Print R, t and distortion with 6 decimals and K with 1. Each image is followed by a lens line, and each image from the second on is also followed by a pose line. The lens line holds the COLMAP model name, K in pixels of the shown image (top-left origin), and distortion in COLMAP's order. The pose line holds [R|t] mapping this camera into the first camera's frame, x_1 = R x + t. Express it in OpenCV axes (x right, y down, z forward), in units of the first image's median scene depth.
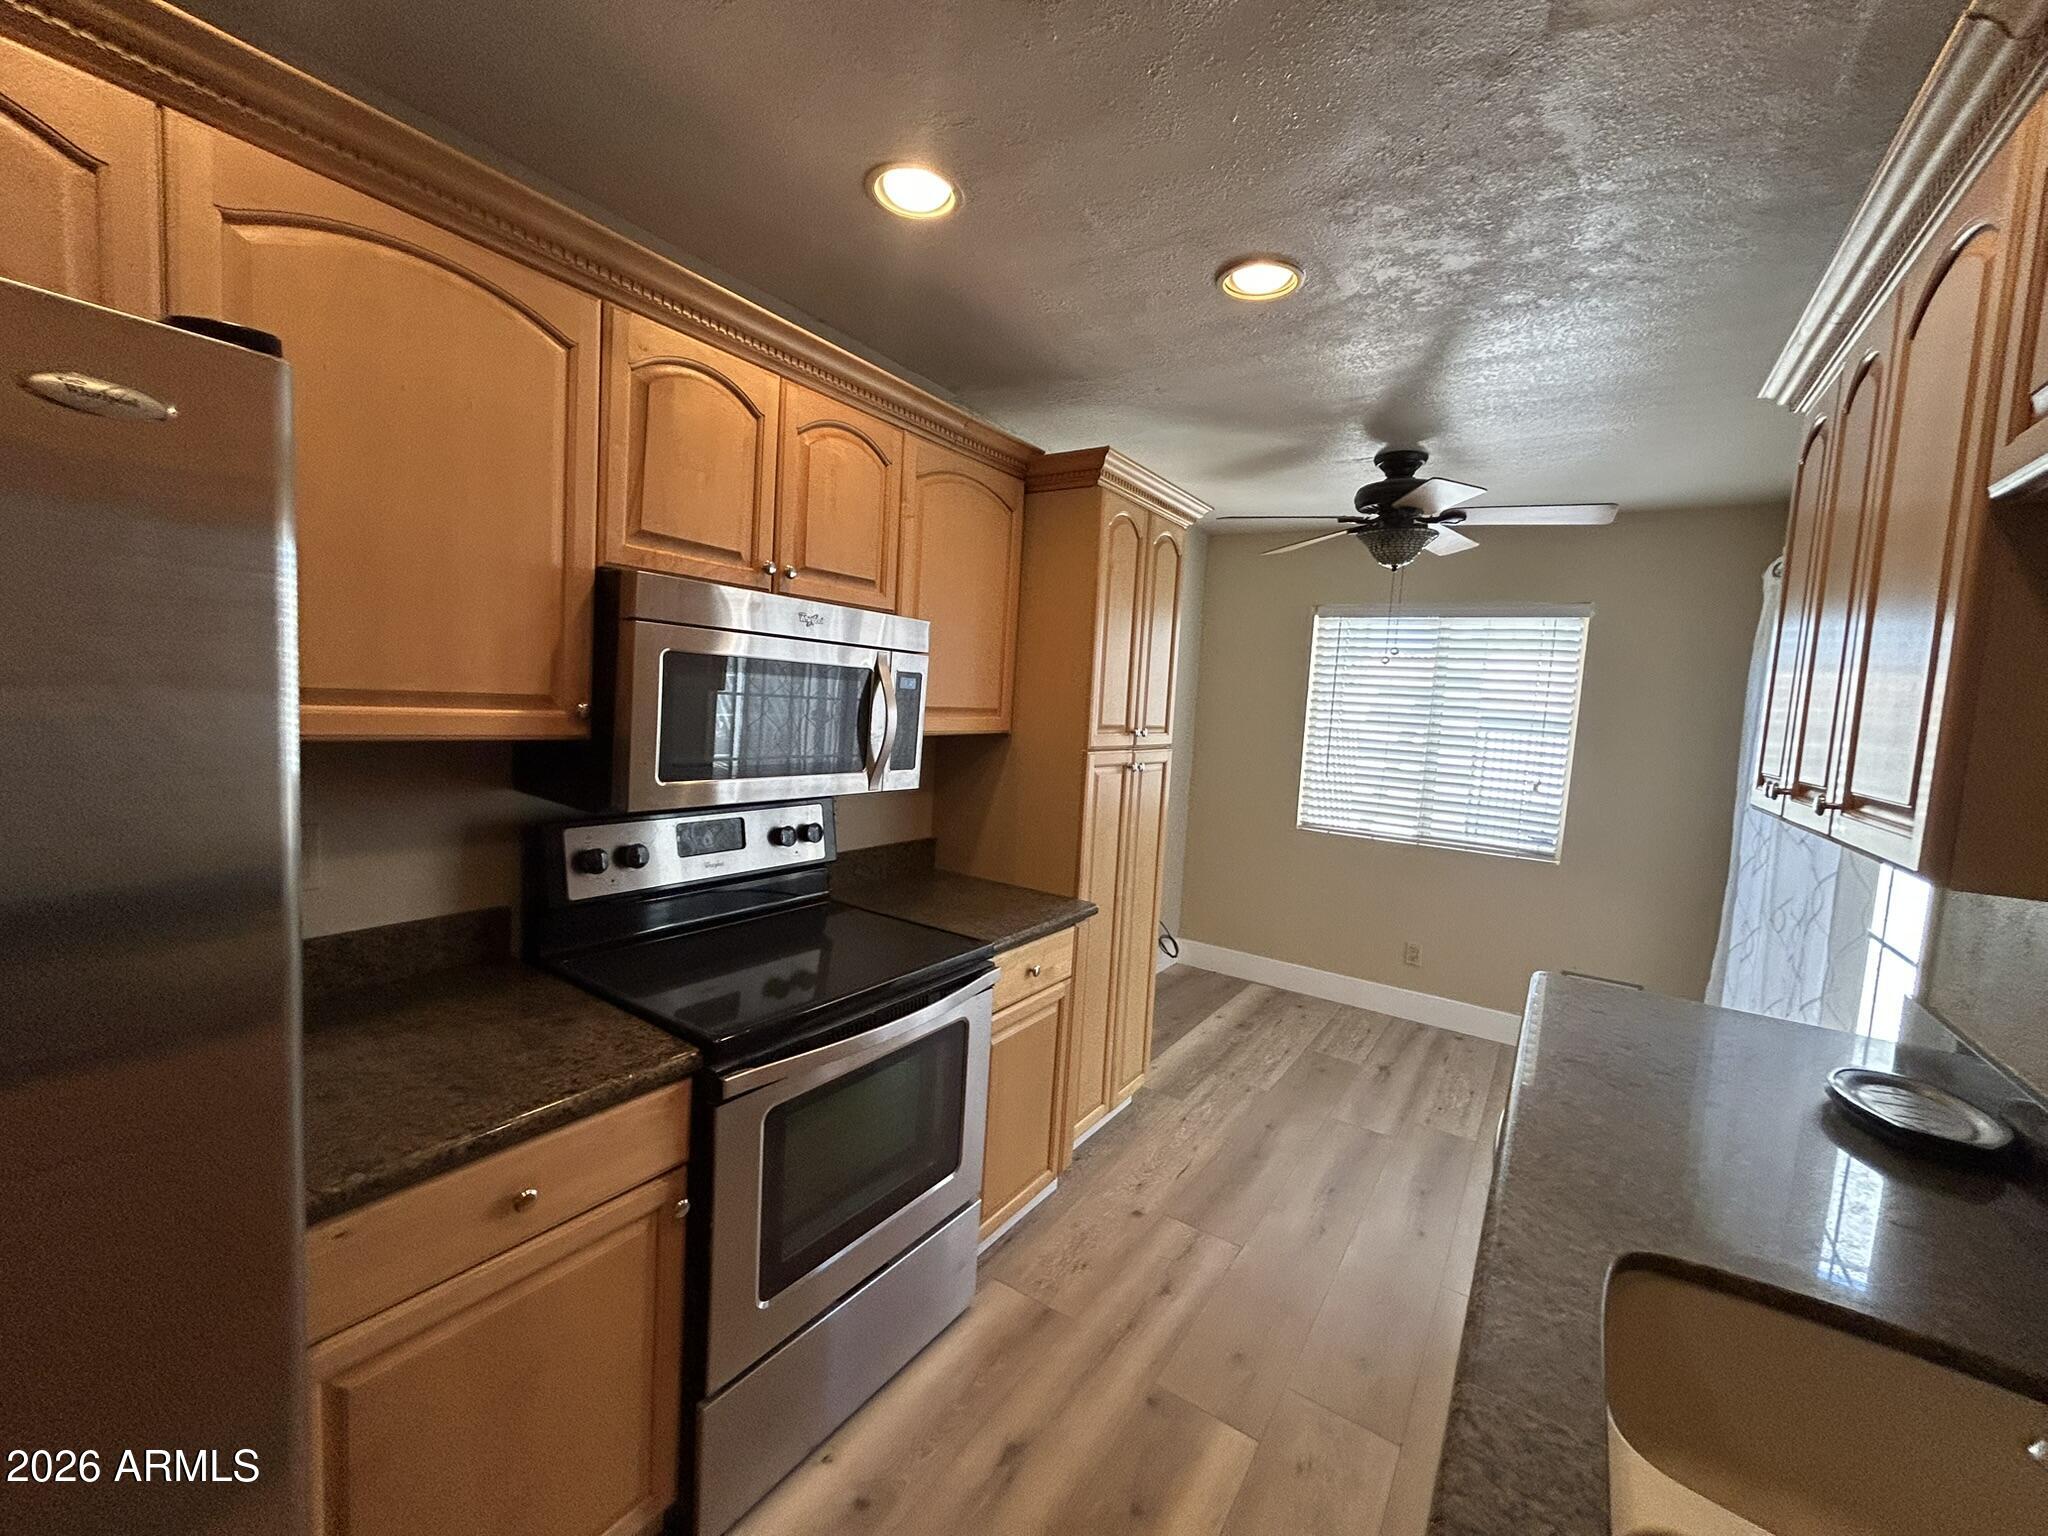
lens RADIAL K [[831.9, 0, 1028.7], [0, 831.9, 762.0], [0, 0, 1]] dist [-0.004146, 0.002167]
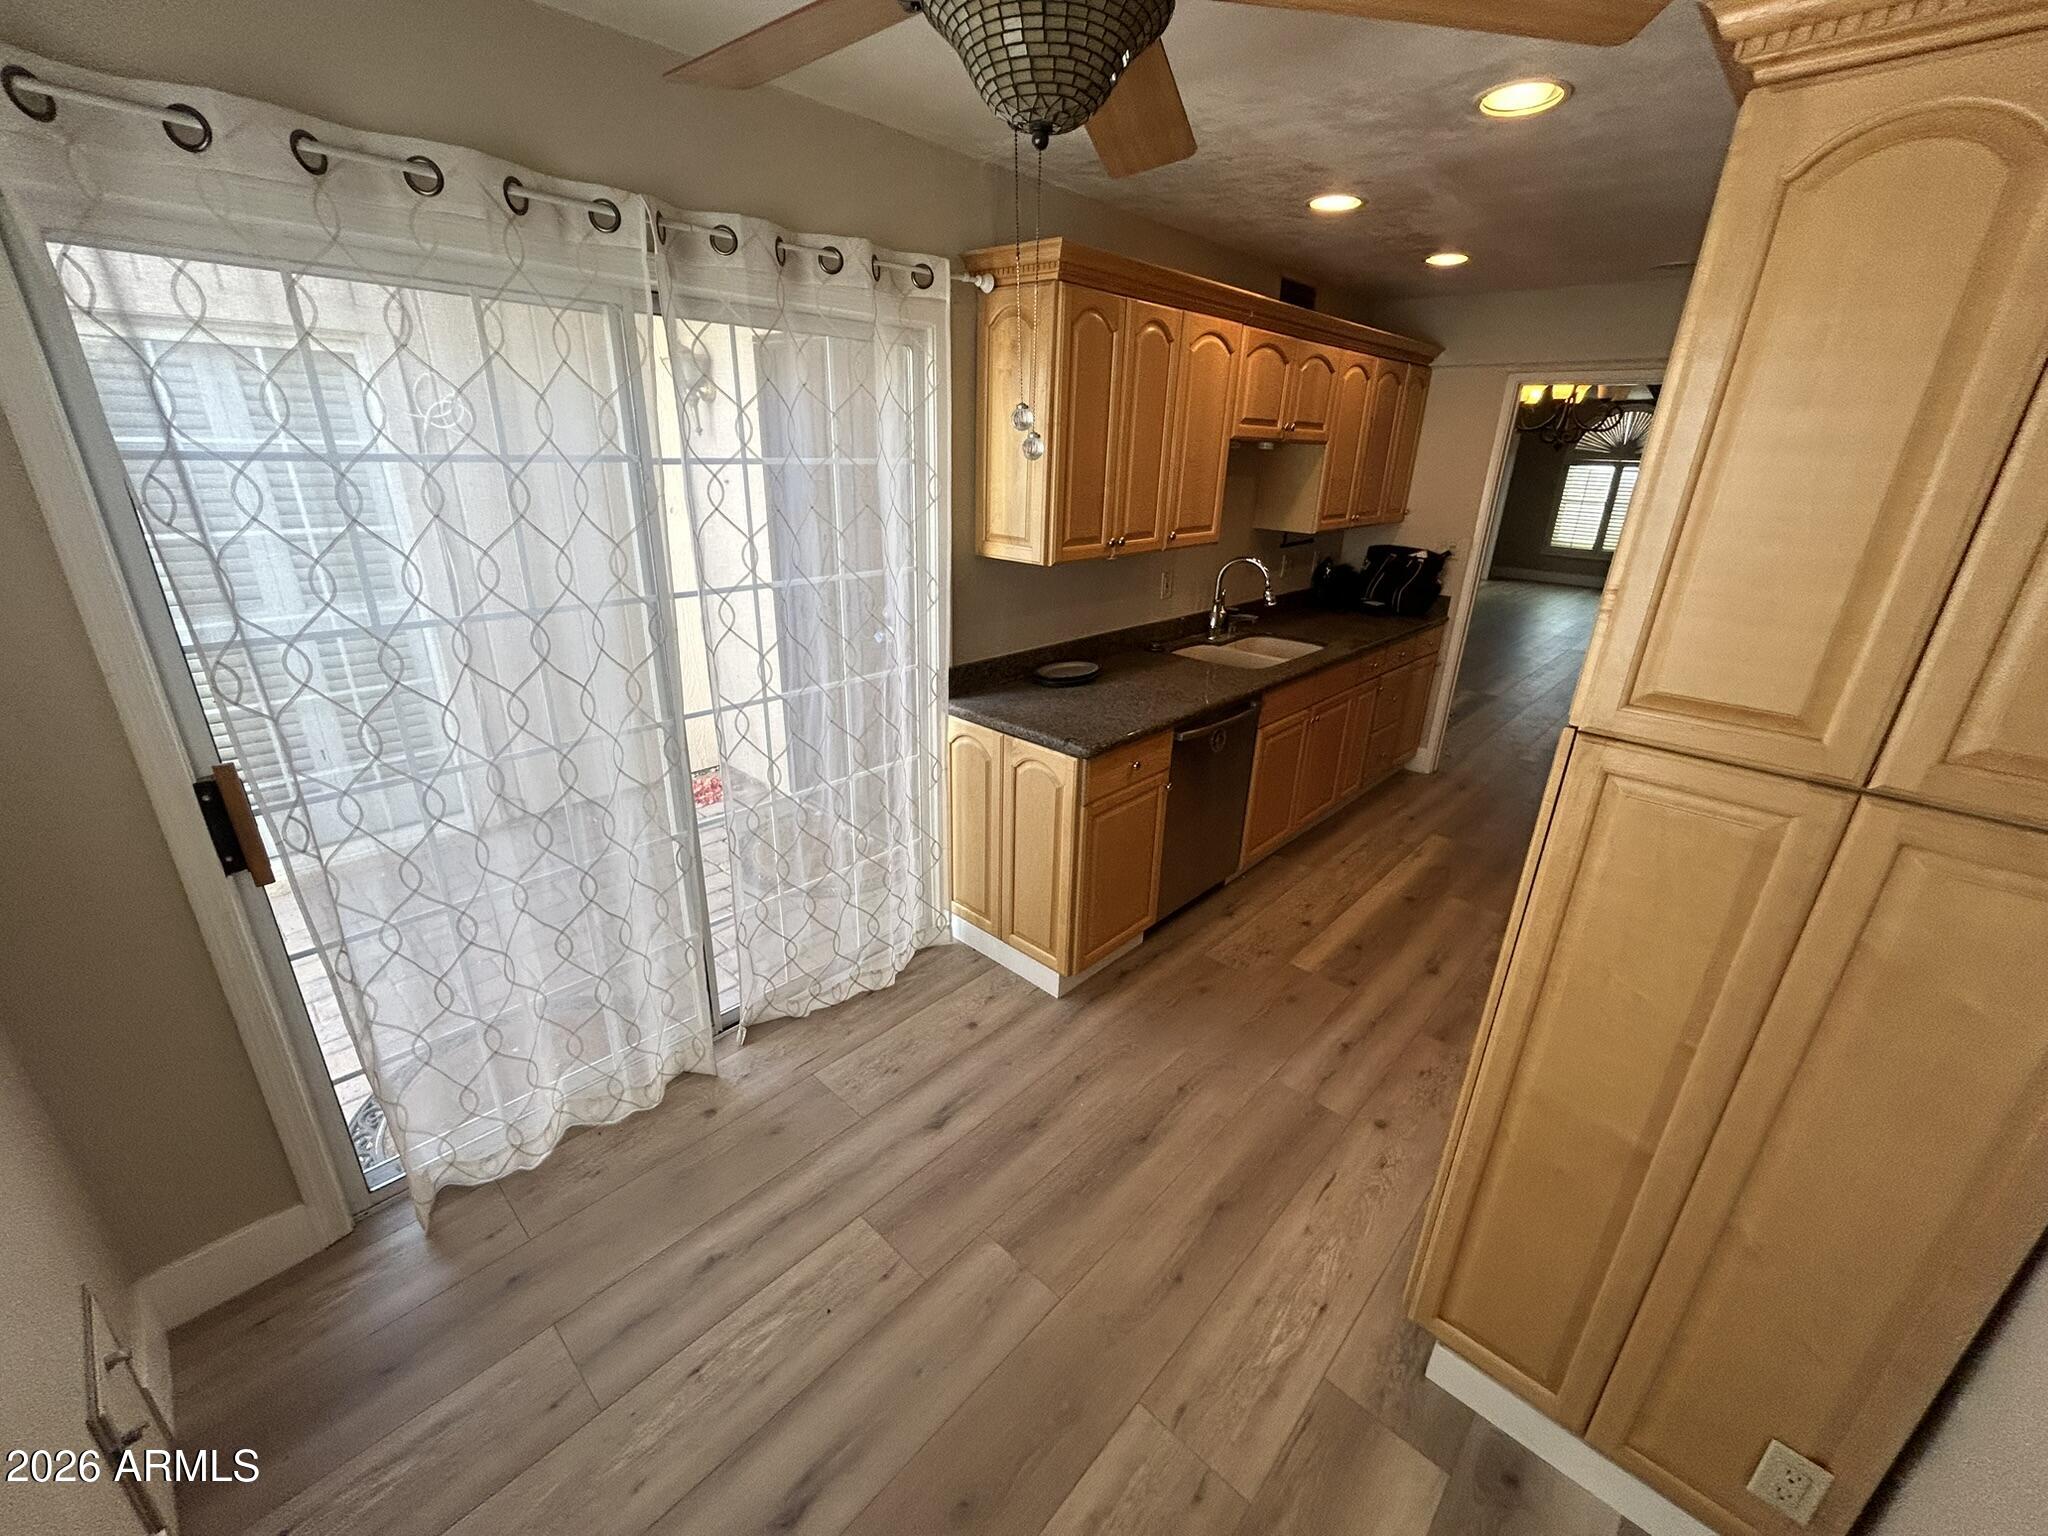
lens RADIAL K [[831.9, 0, 1023.2], [0, 831.9, 766.9], [0, 0, 1]] dist [-0.004146, 0.002167]
pose [[-0.982302, -0.142517, 0.121536, 0.551122], [-0.073040, 0.888974, 0.452095, -0.239223], [-0.172474, 0.435216, -0.883651, 2.027449]]
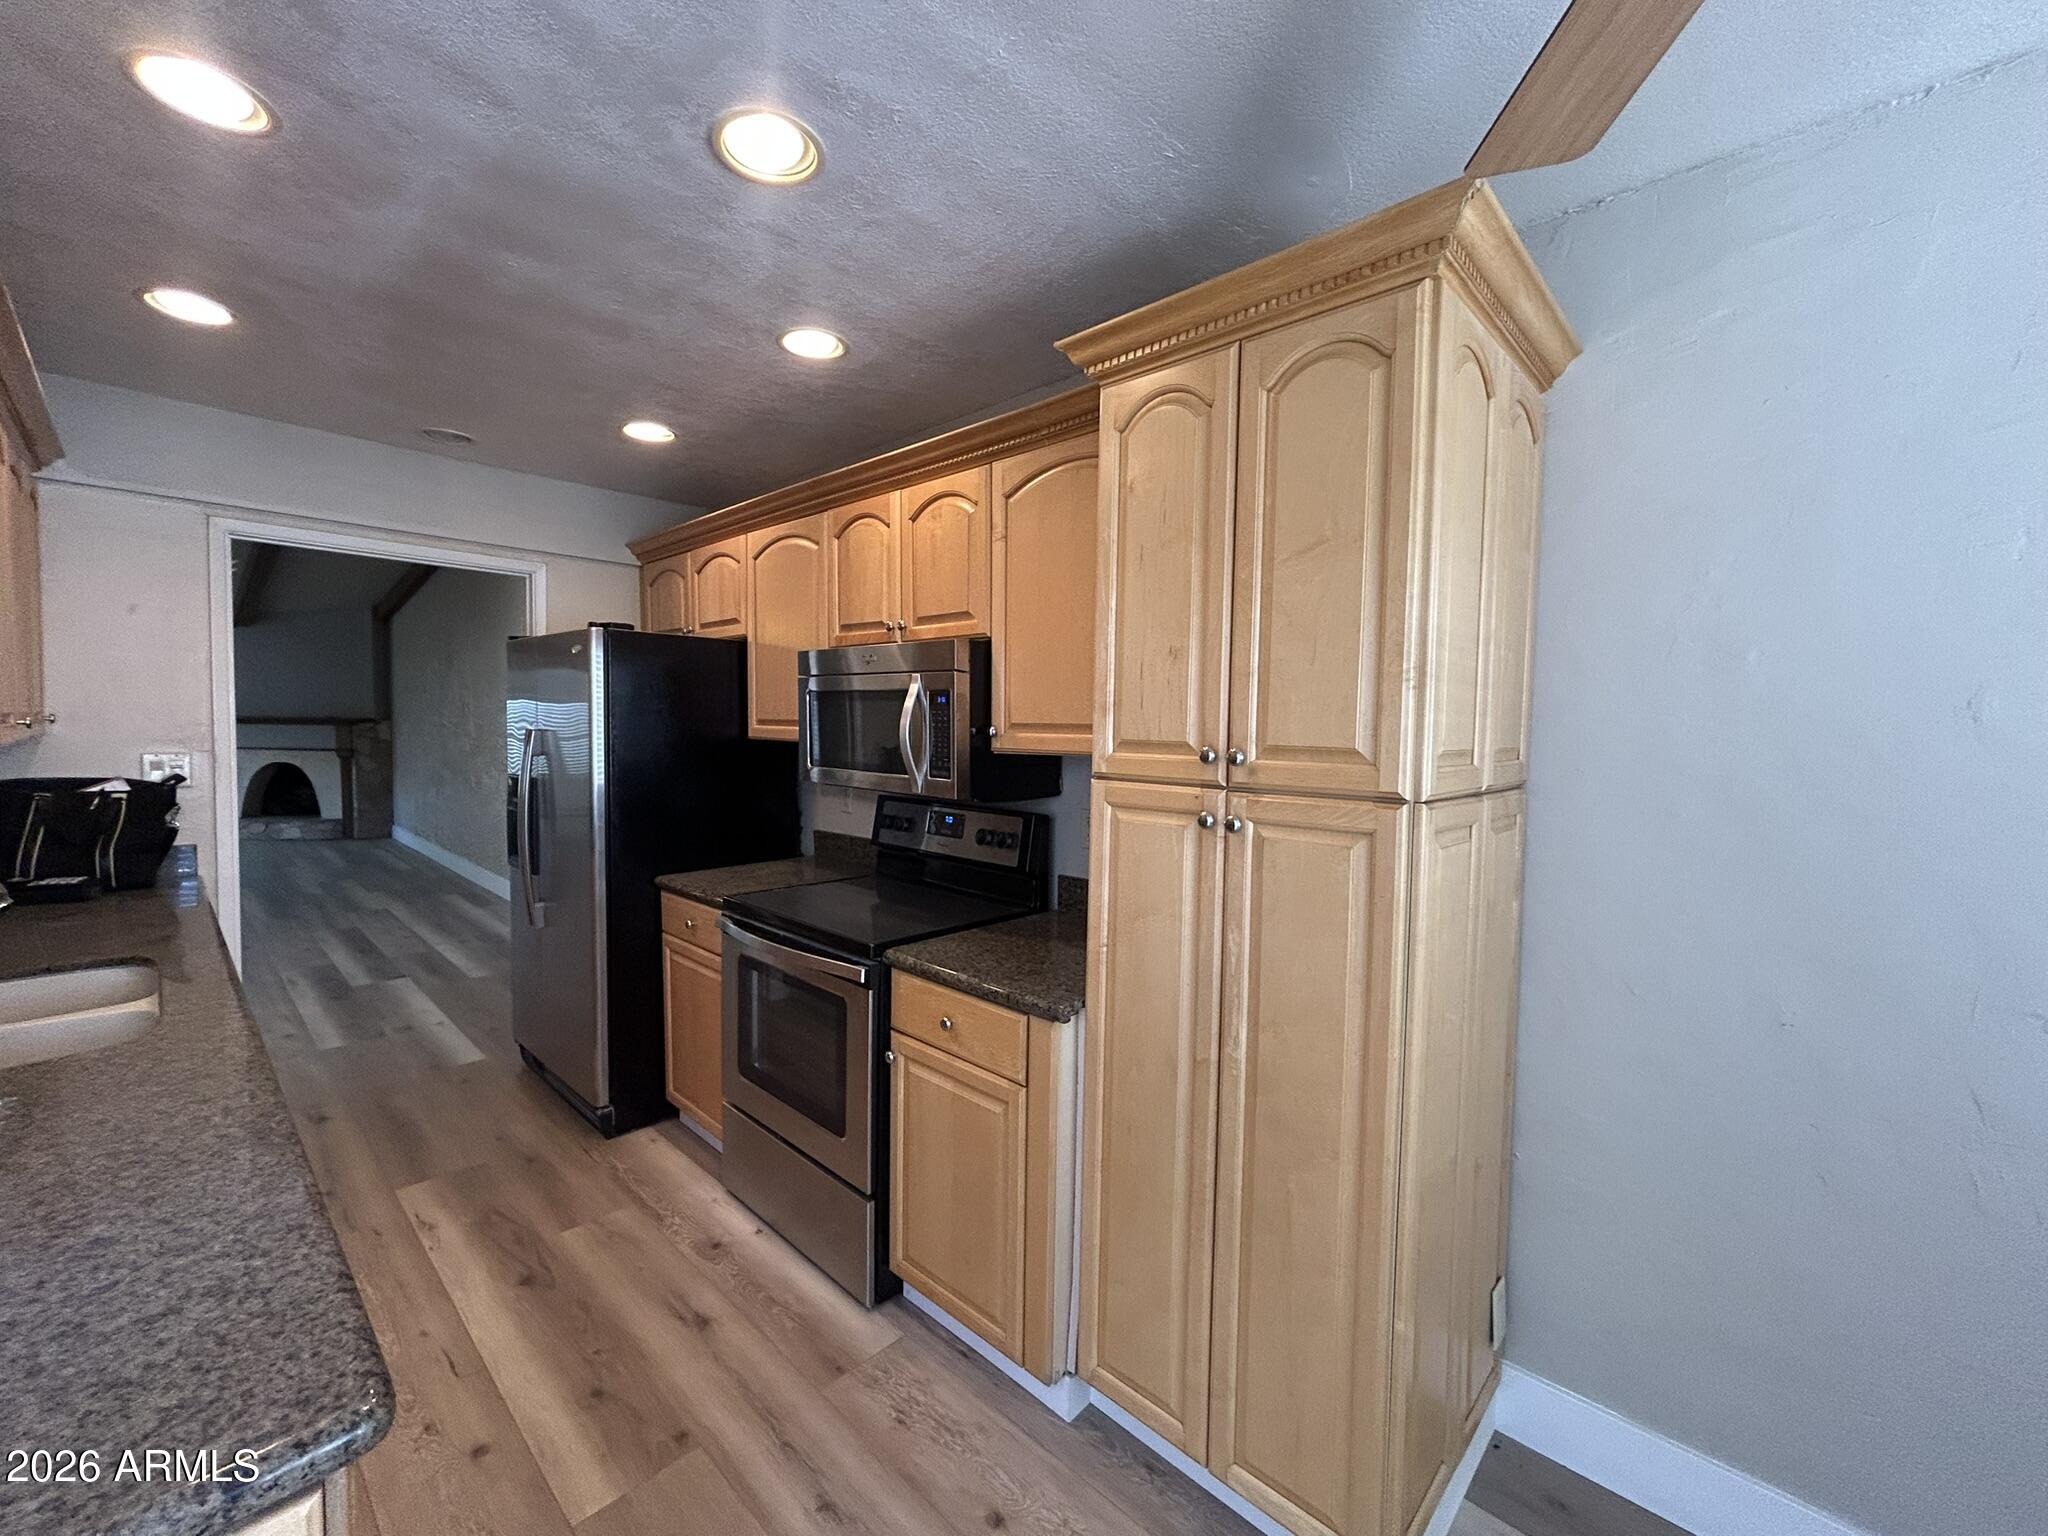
lens RADIAL K [[831.9, 0, 1027.7], [0, 831.9, 766.8], [0, 0, 1]] dist [-0.004146, 0.002167]
pose [[-0.161975, -0.013695, -0.986700, 0.882664], [-0.114692, 0.993388, 0.005040, -0.024556], [0.980107, 0.113983, -0.162475, 1.252495]]
